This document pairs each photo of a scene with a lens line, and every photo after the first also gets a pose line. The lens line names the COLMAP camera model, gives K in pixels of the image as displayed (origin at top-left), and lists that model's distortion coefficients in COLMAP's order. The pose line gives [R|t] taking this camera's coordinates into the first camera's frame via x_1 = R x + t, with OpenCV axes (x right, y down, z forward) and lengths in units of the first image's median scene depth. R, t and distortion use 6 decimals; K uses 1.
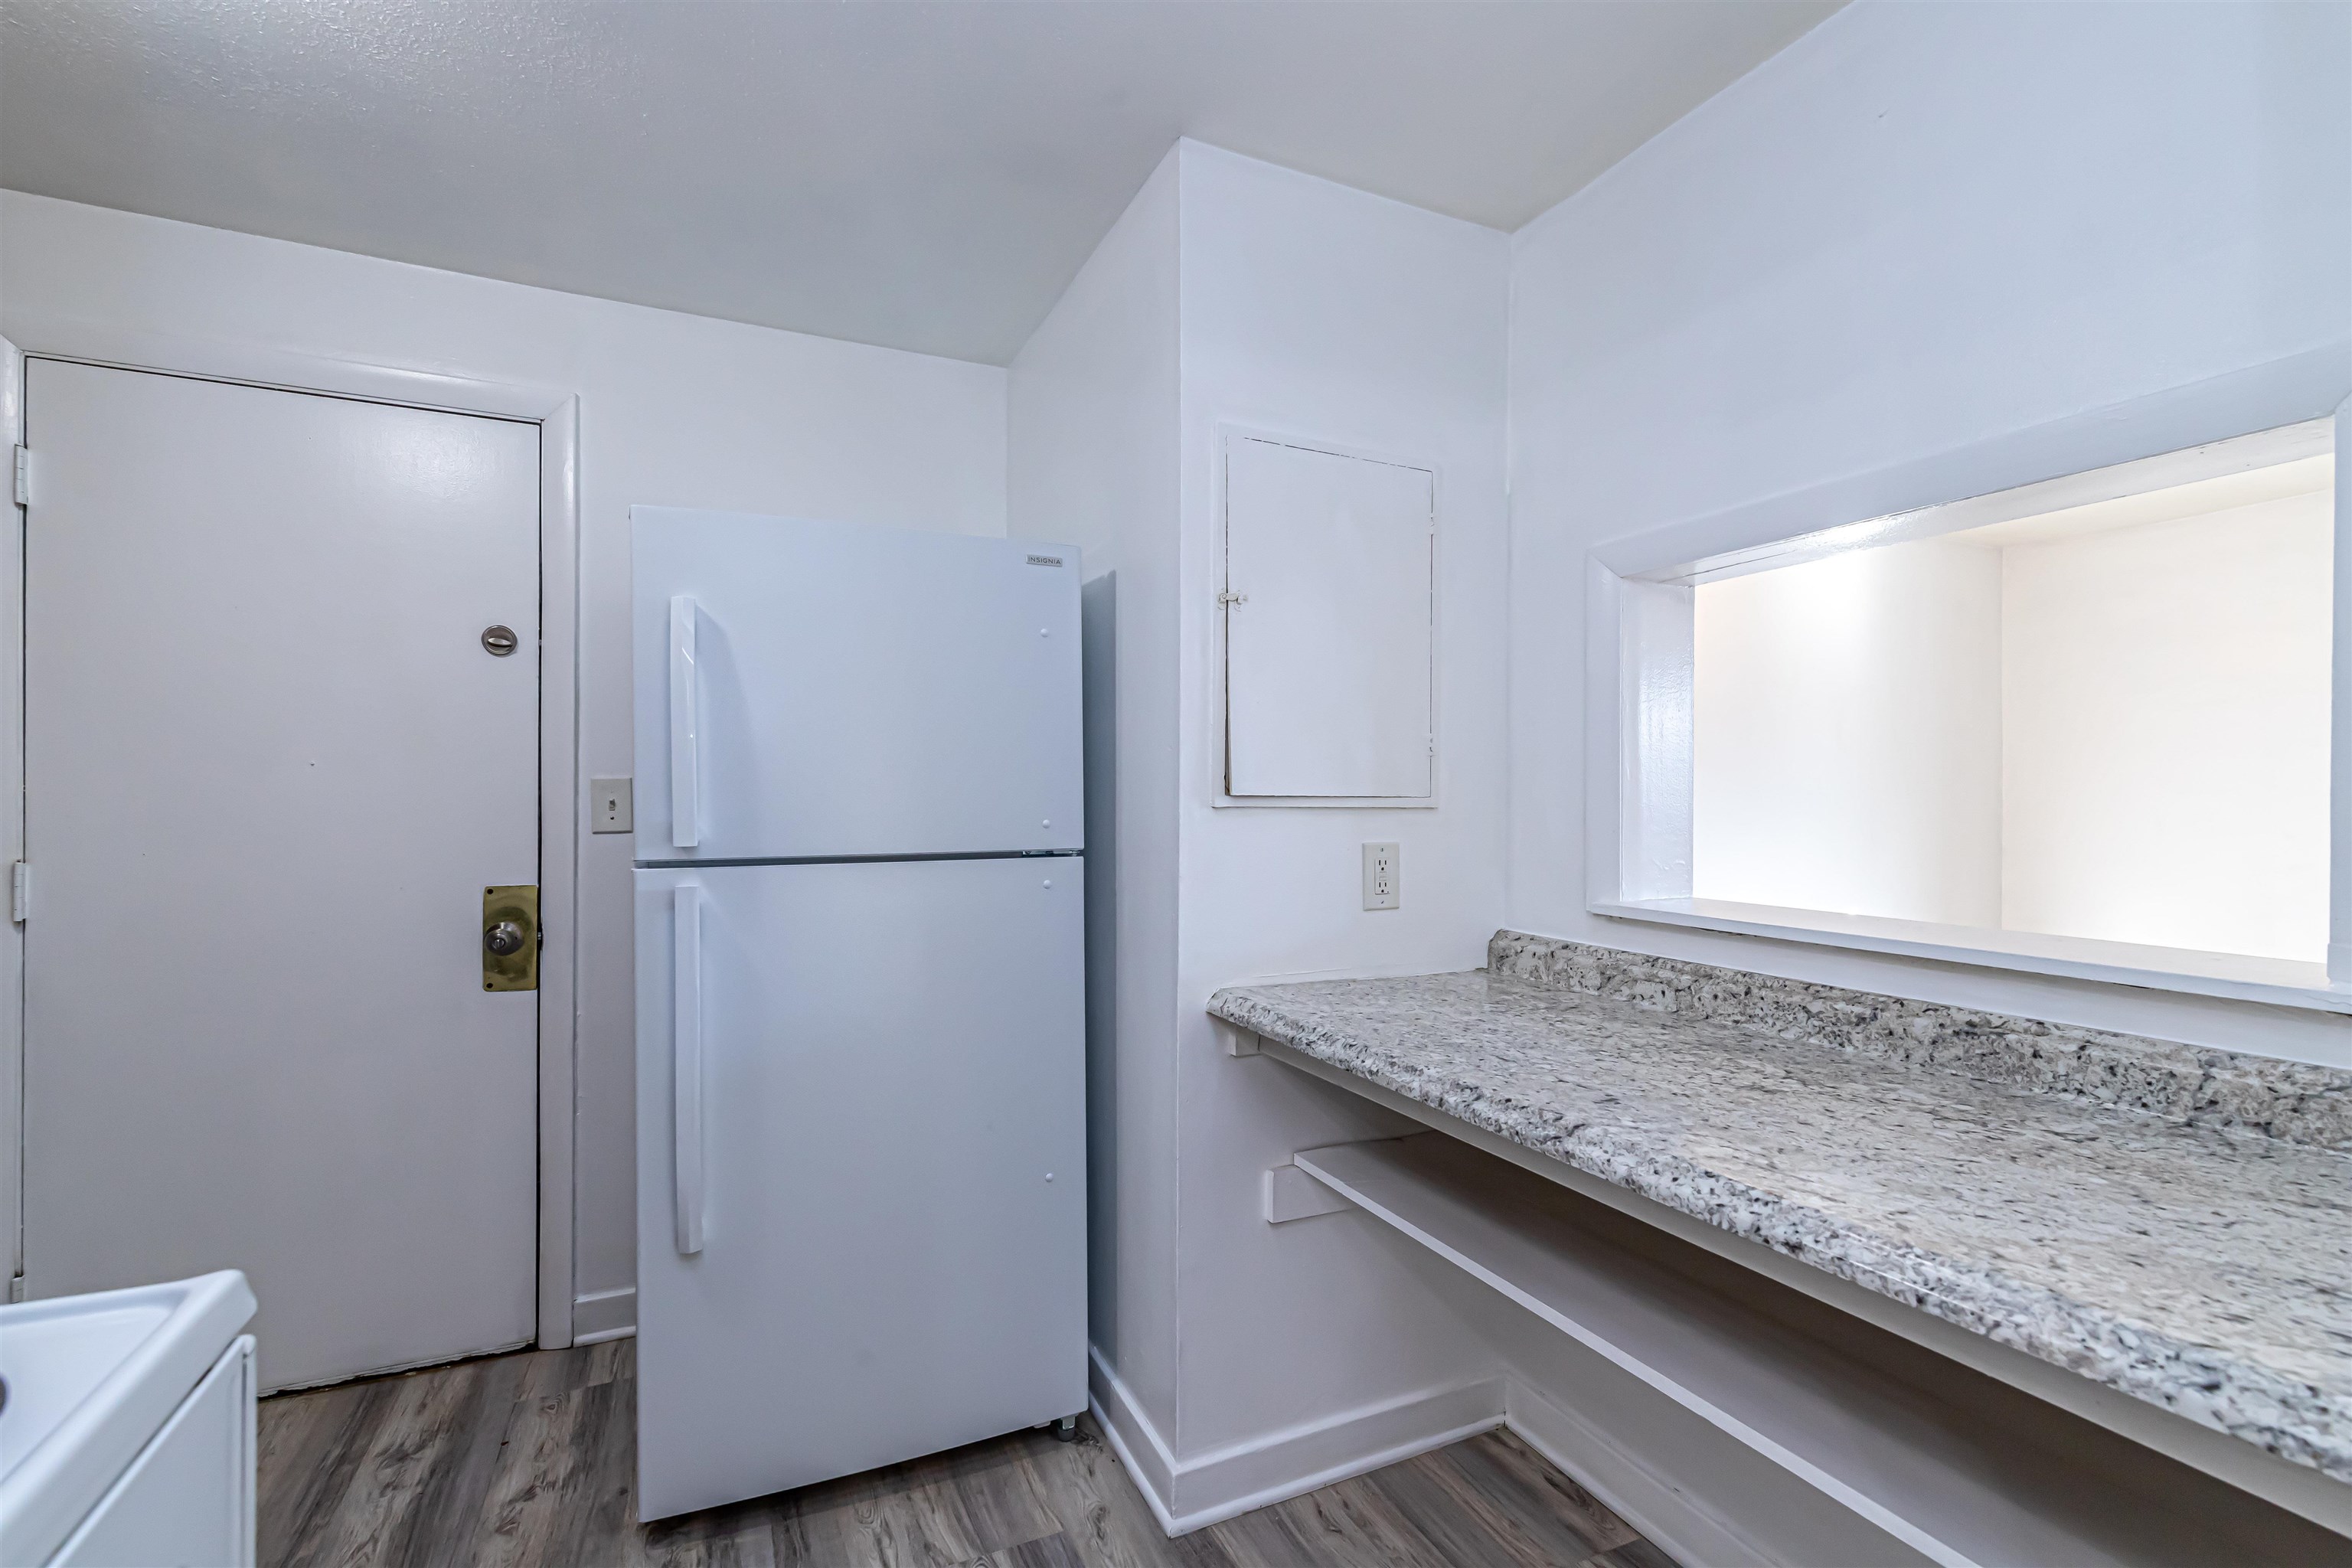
lens RADIAL K [[1054.2, 0, 1166.1], [0, 1054.2, 791.3], [0, 0, 1]] dist [0.002716, -0.001032]
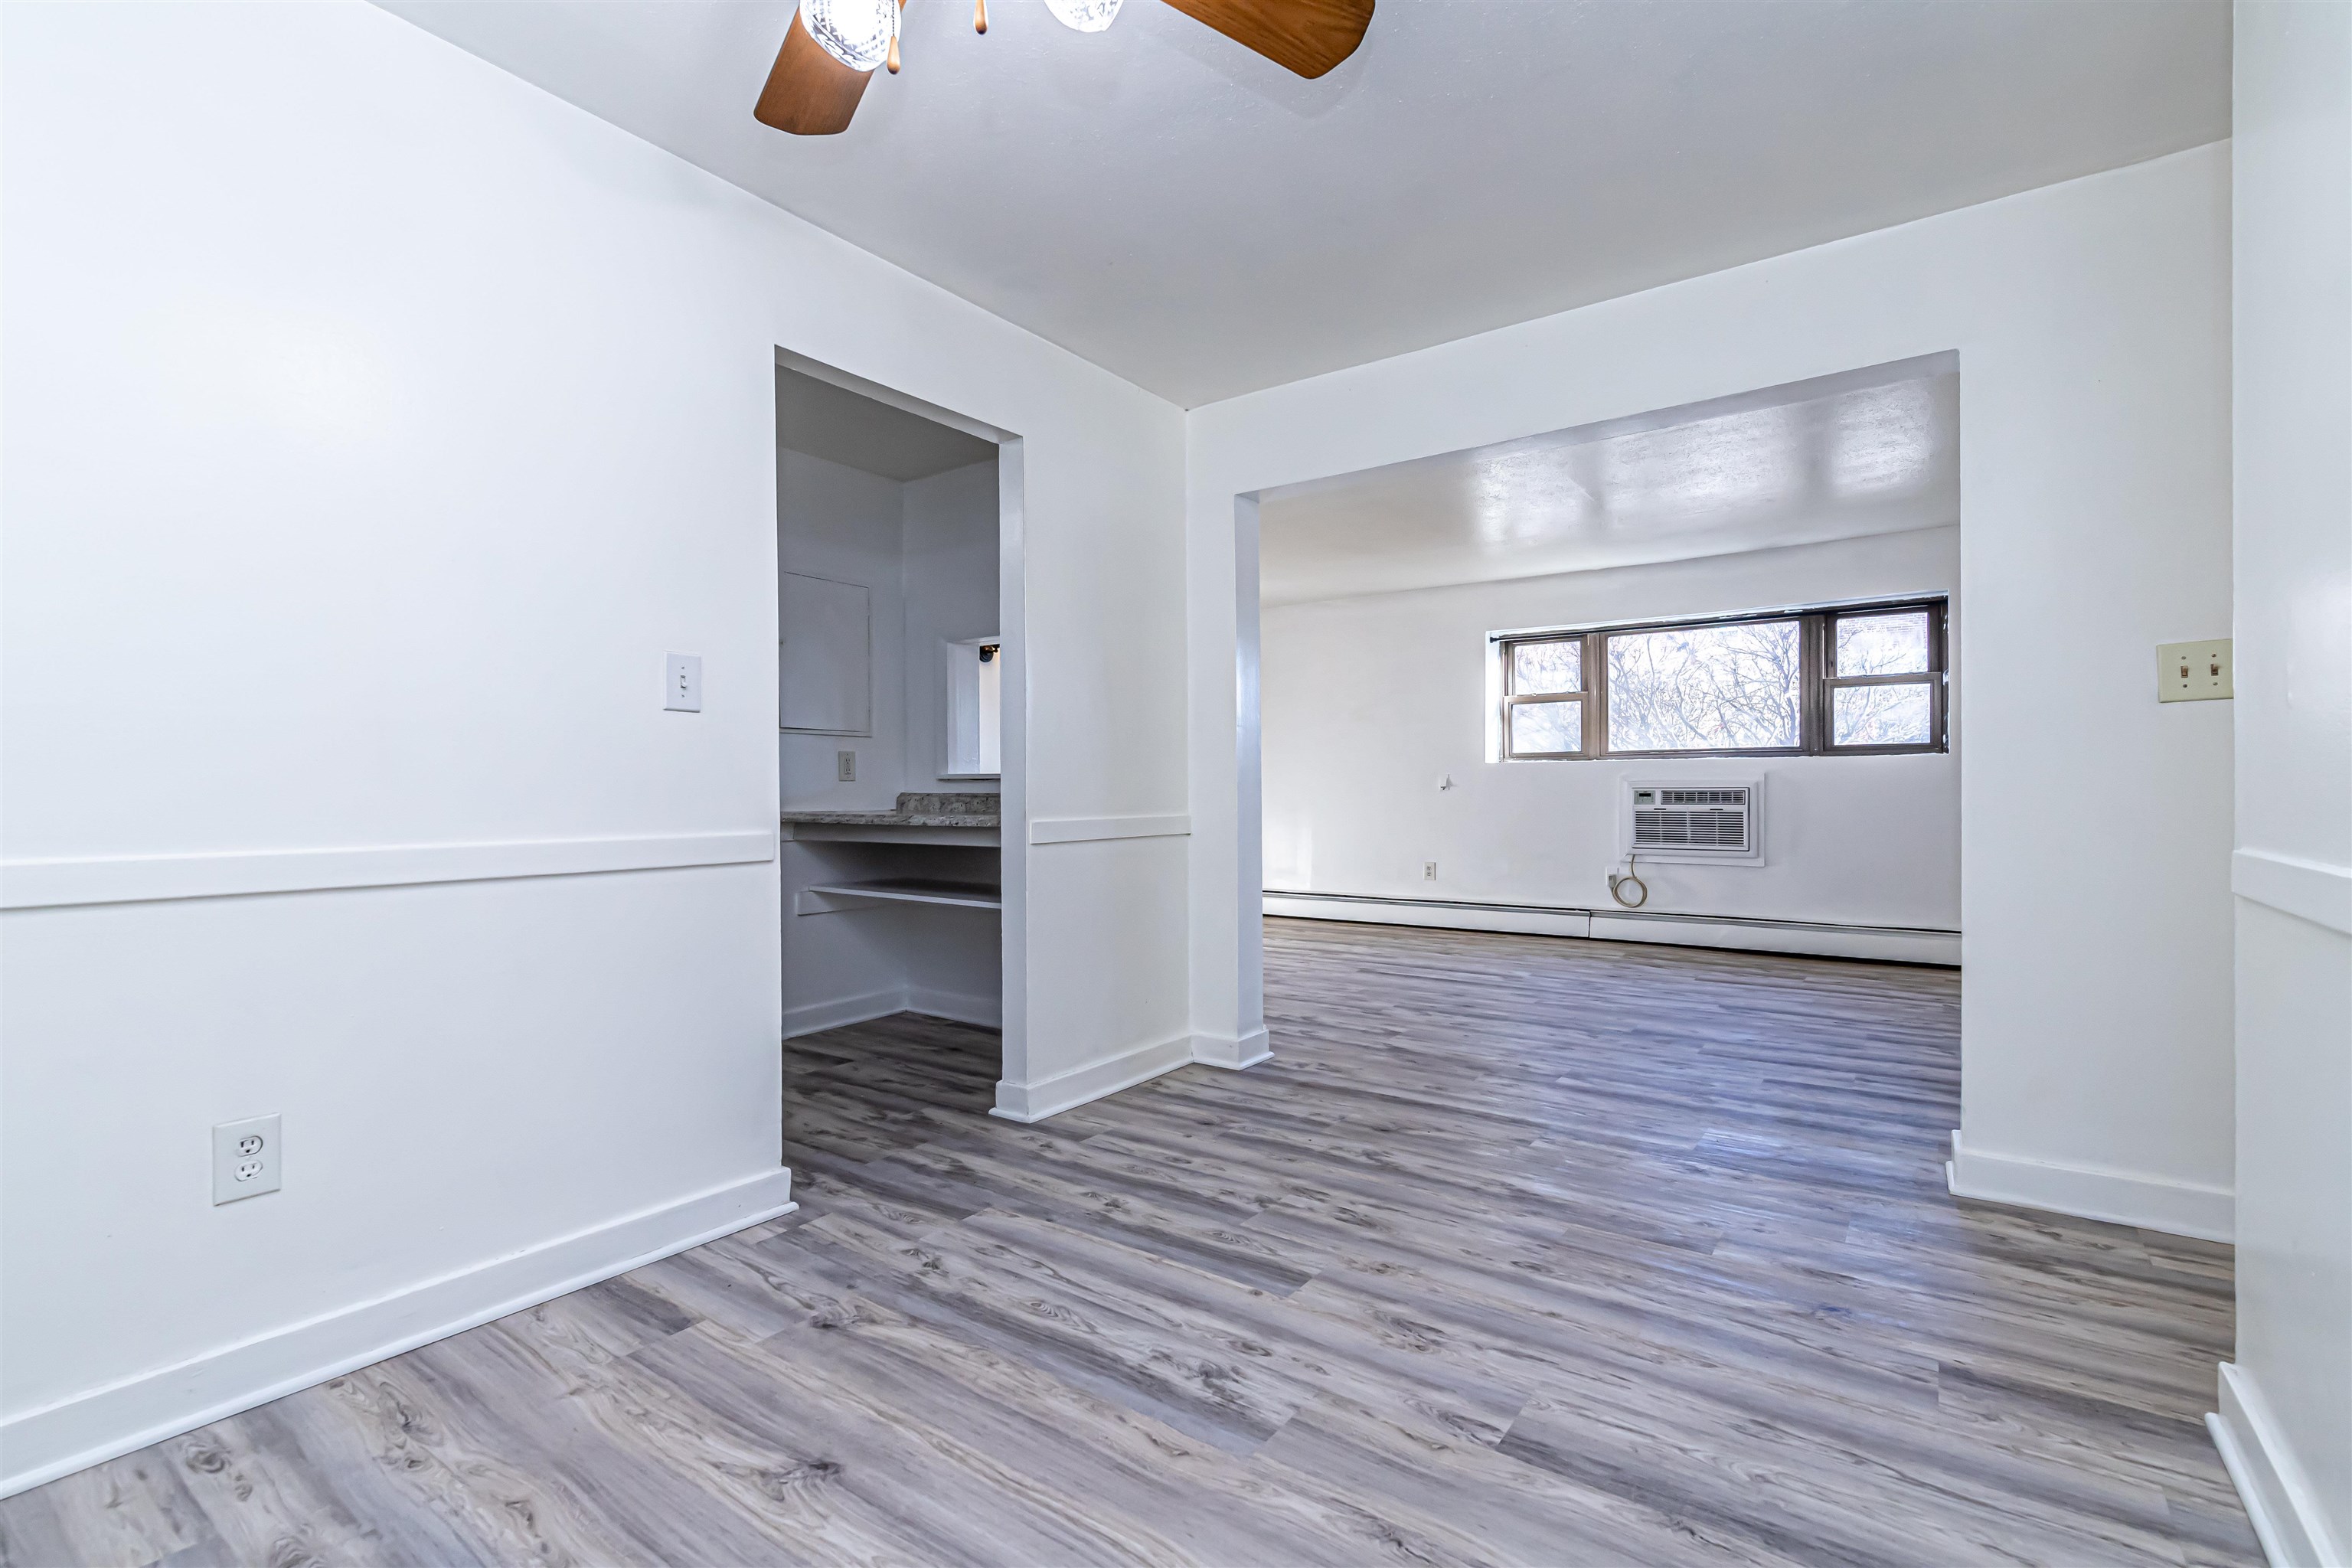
lens RADIAL K [[1054.2, 0, 1192.7], [0, 1054.2, 801.1], [0, 0, 1]] dist [0.002716, -0.001032]
pose [[0.862632, -0.018333, 0.505500, -0.246891], [0.010808, 0.999783, 0.017816, 0.097300], [-0.505717, -0.009905, 0.862642, -1.090665]]
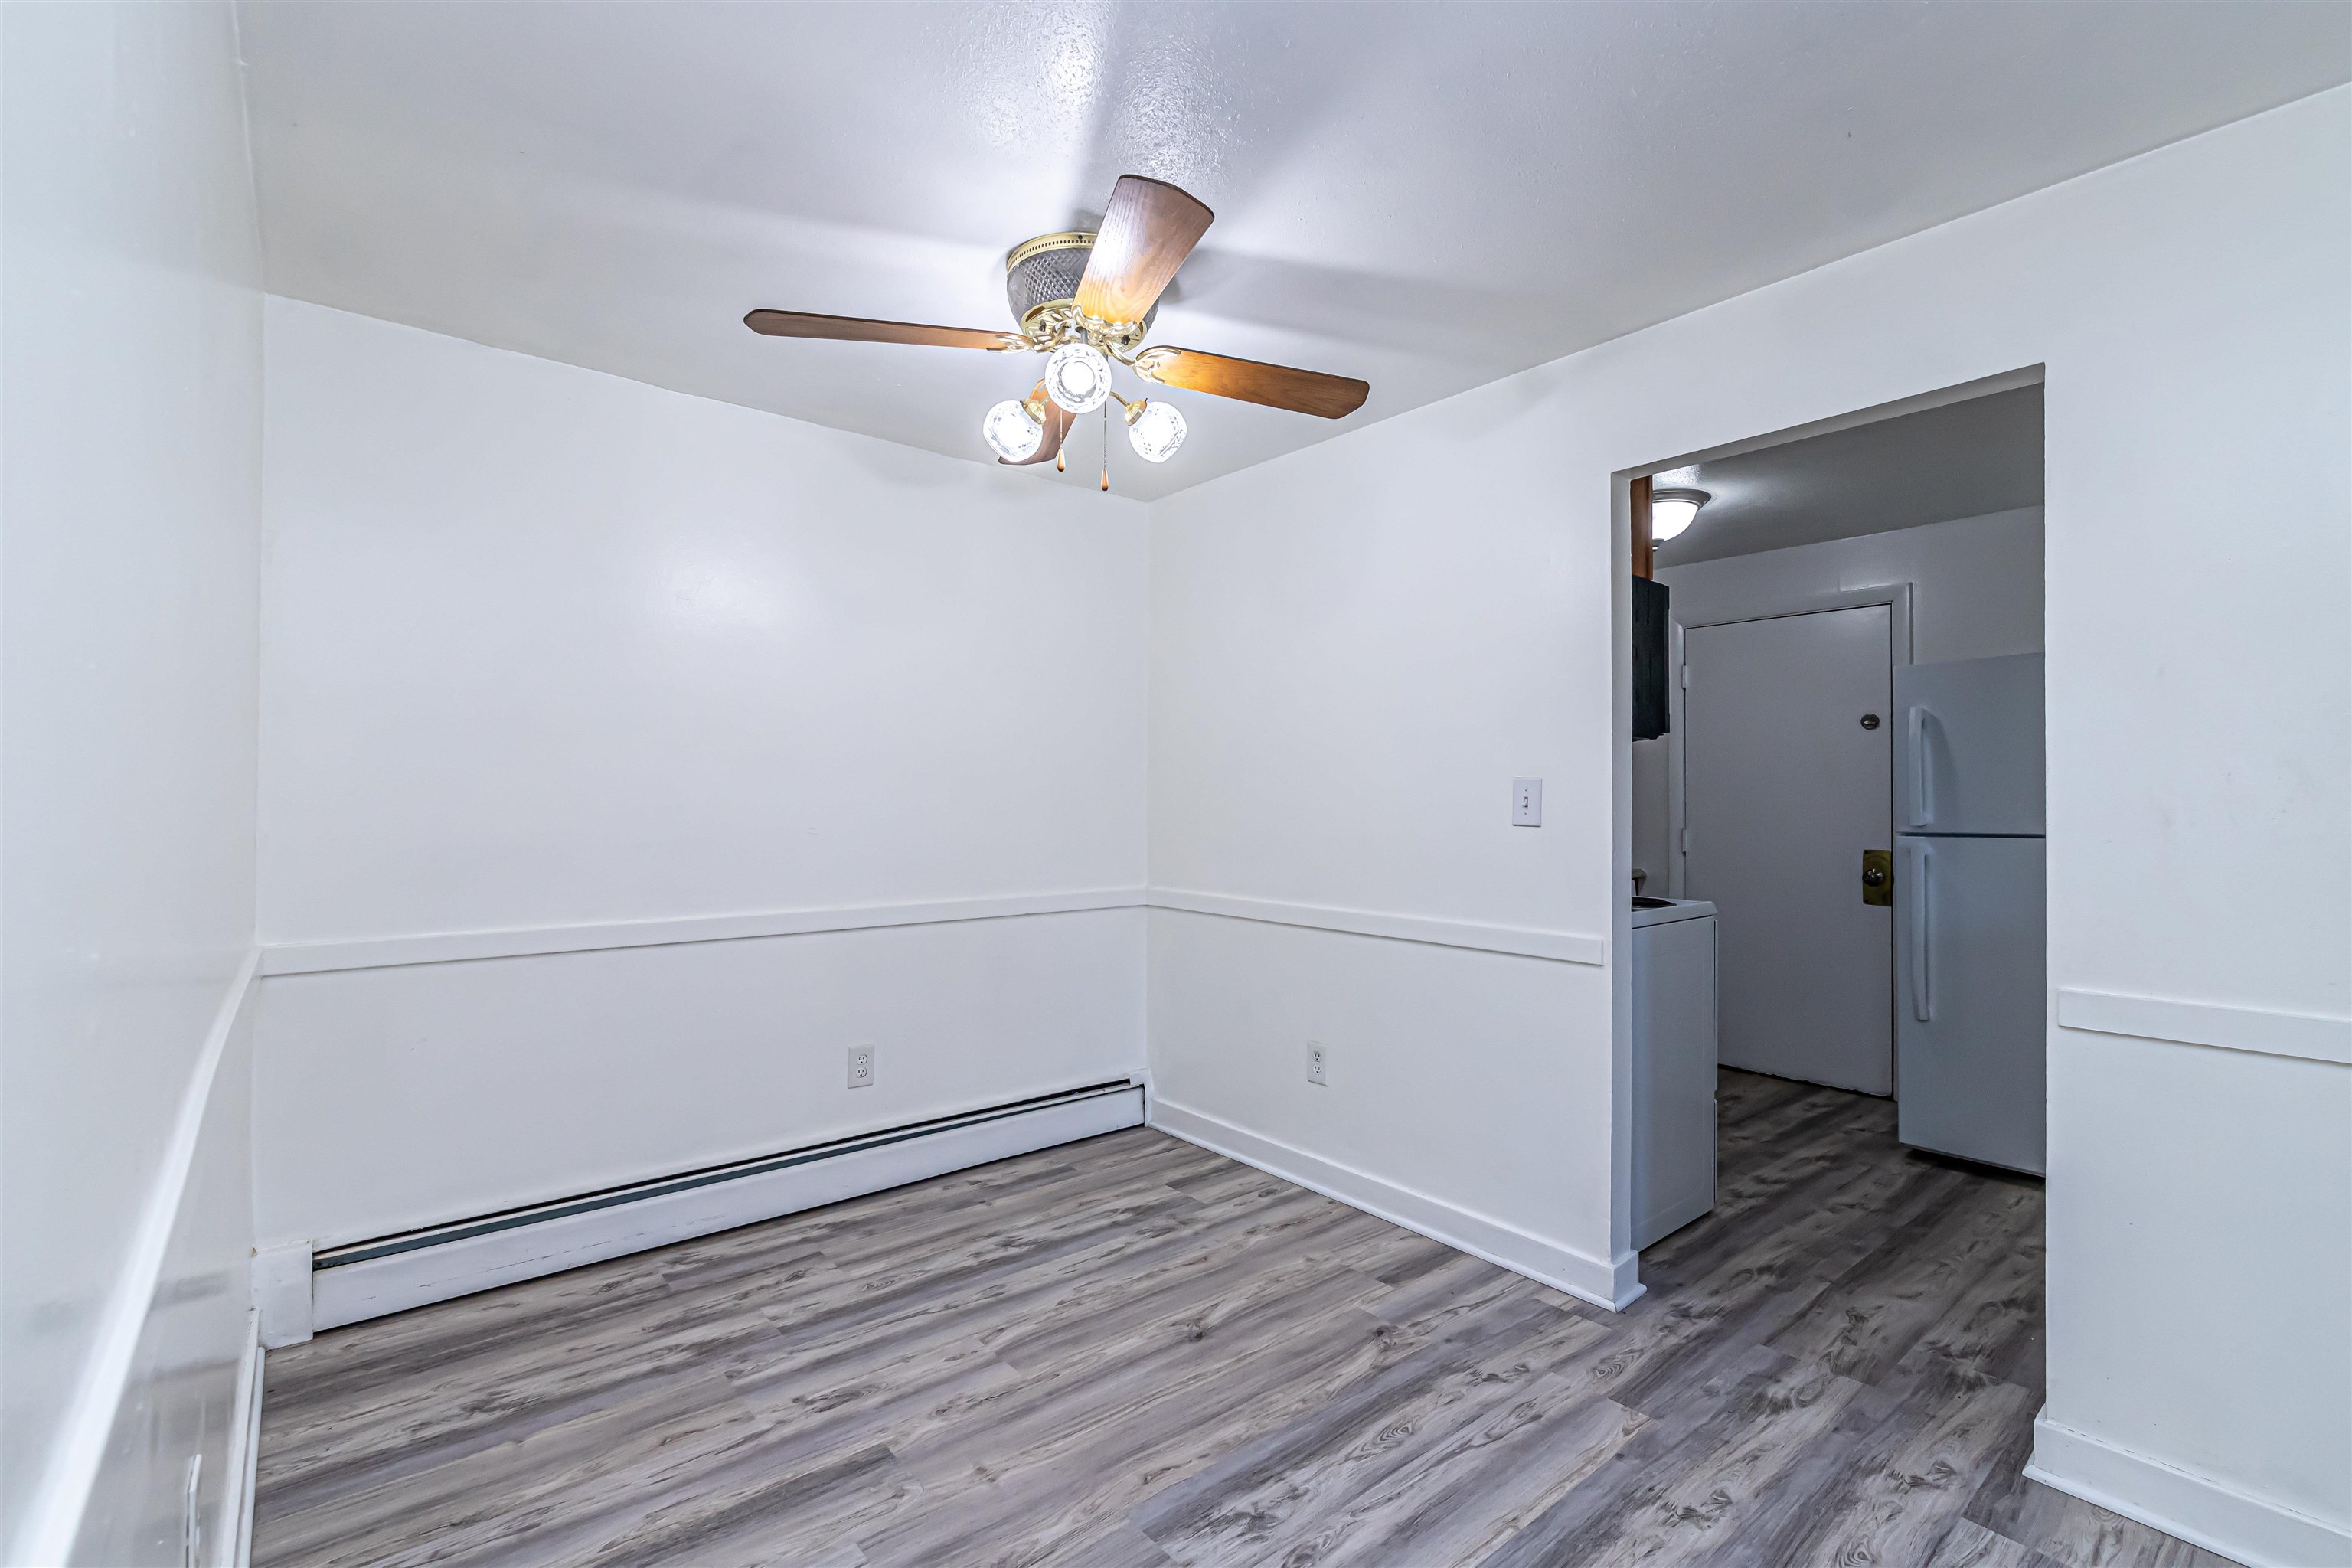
lens RADIAL K [[1054.2, 0, 1129.0], [0, 1054.2, 802.5], [0, 0, 1]] dist [0.002716, -0.001032]
pose [[0.242410, 0.001492, -0.970173, 0.846562], [0.000346, 0.999999, 0.001624, 0.000252], [0.970174, -0.000730, 0.242409, -0.729434]]
